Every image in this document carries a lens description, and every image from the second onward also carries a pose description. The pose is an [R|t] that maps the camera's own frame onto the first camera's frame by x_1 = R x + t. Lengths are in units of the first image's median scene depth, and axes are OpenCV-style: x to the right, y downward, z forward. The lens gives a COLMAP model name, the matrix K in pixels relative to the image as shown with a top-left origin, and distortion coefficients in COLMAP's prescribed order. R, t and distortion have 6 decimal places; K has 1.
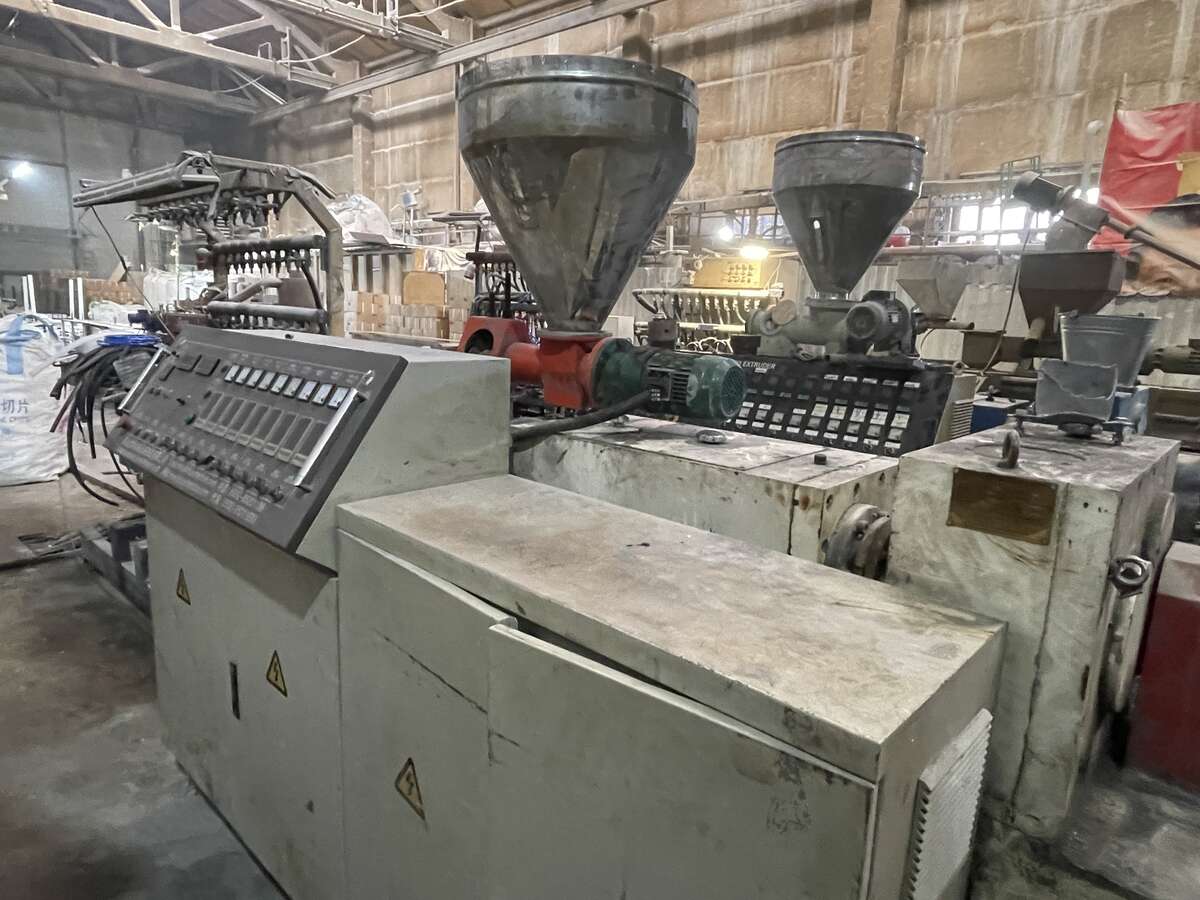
lens RADIAL K [[754.9, 0, 597.8], [0, 754.9, 457.8], [0, 0, 1]] dist [-0.007641, 0.007639]
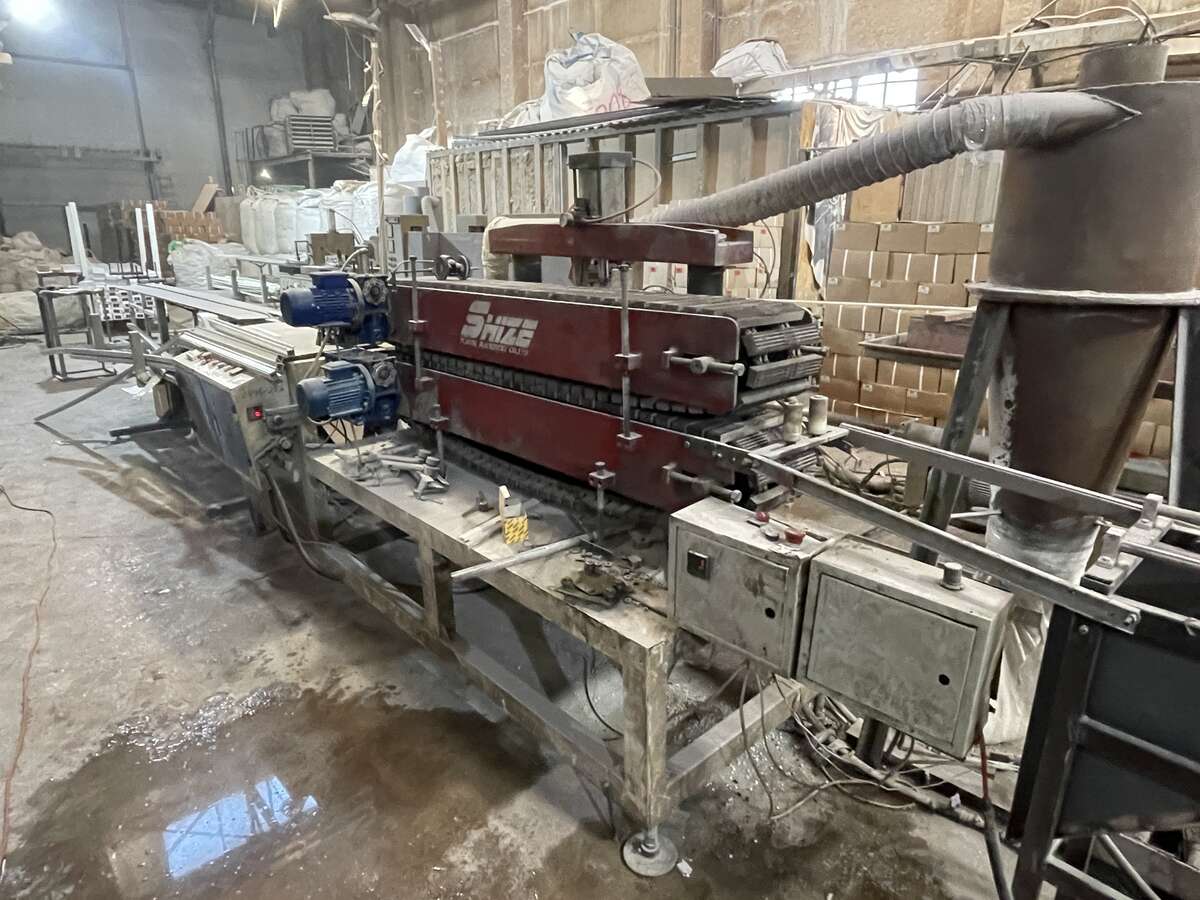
lens RADIAL K [[754.9, 0, 601.3], [0, 754.9, 447.3], [0, 0, 1]] dist [-0.007641, 0.007639]
pose [[0.995620, -0.016527, -0.092015, -0.303945], [0.024706, 0.995772, 0.088474, -0.098102], [0.090163, -0.090360, 0.991819, 0.462243]]
